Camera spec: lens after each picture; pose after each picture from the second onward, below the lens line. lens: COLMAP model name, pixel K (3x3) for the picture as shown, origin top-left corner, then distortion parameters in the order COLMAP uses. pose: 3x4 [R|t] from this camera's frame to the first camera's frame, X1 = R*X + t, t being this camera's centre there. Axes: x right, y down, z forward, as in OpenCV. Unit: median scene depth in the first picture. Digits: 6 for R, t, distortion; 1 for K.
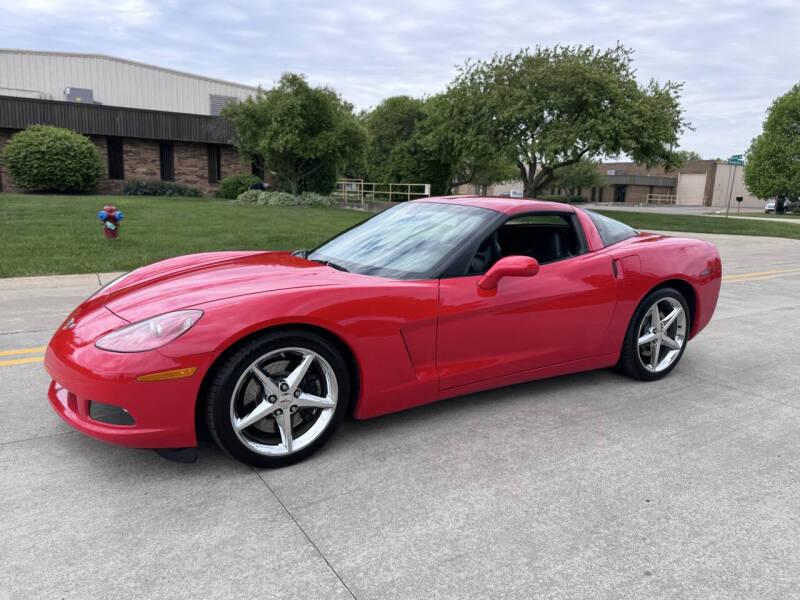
lens RADIAL K [[562.6, 0, 398.8], [0, 562.6, 310.8], [0, 0, 1]] dist [0.057178, -0.081725]
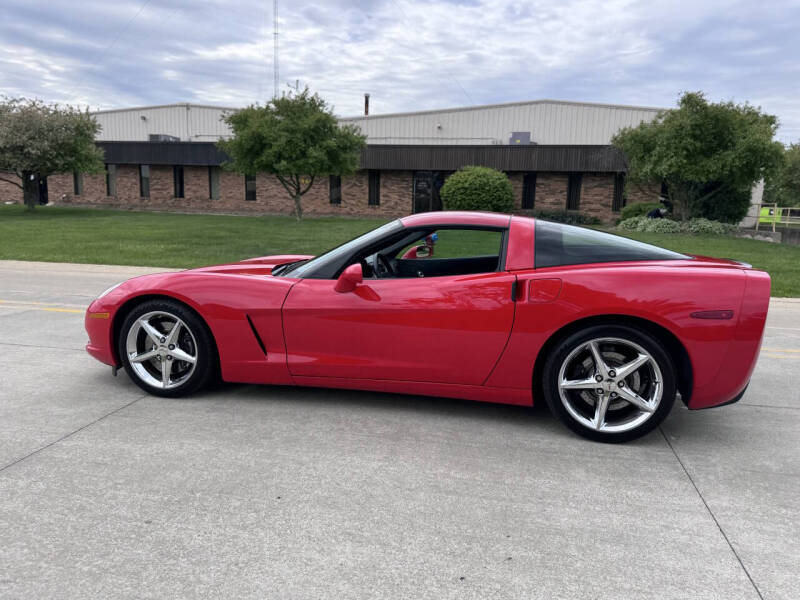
lens RADIAL K [[563.7, 0, 410.6], [0, 563.7, 303.5], [0, 0, 1]] dist [0.062730, -0.093239]
pose [[0.726005, 0.100167, -0.680355, 0.136472], [-0.143272, 0.989657, -0.007180, -0.004004], [0.672599, 0.102688, 0.732847, 0.040226]]
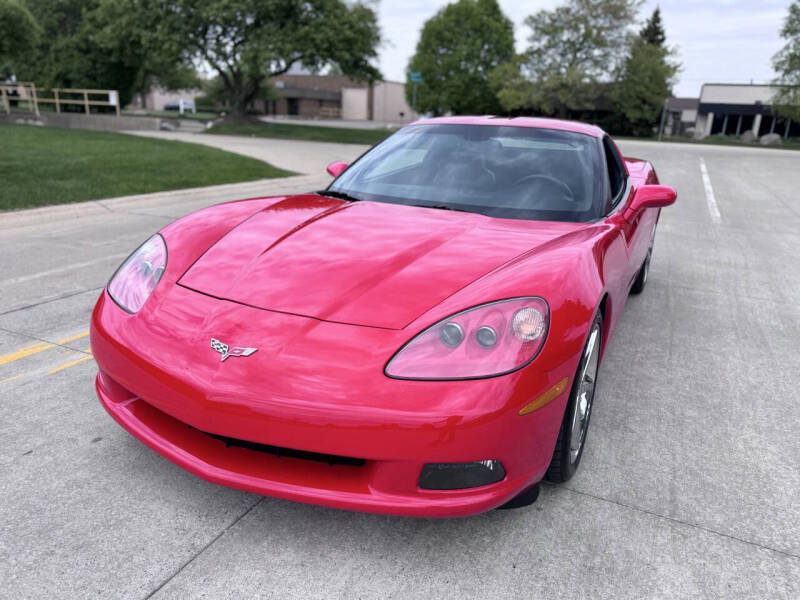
lens RADIAL K [[591.1, 0, 400.0], [0, 591.1, 300.0], [0, 0, 1]] dist [-0.002499, -0.027218]
pose [[0.851021, -0.147699, 0.503932, -0.089634], [0.089158, 0.986338, 0.138522, -0.010441], [-0.517507, -0.072956, 0.852563, 0.050797]]
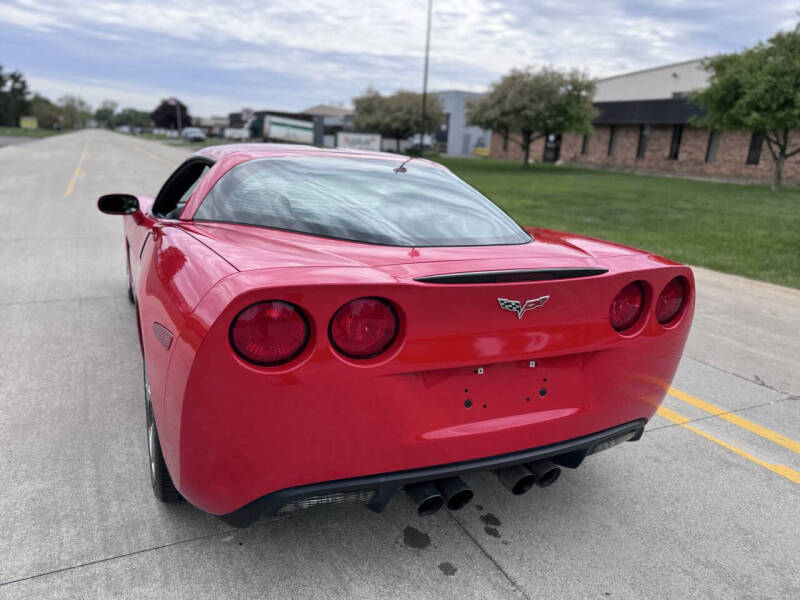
lens RADIAL K [[585.9, 0, 411.5], [0, 585.9, 300.2], [0, 0, 1]] dist [0.006133, 0.001198]
pose [[-0.083341, 0.213737, -0.973330, 0.162809], [-0.266548, 0.936358, 0.228442, -0.039194], [0.960212, 0.278477, -0.021066, 0.210149]]
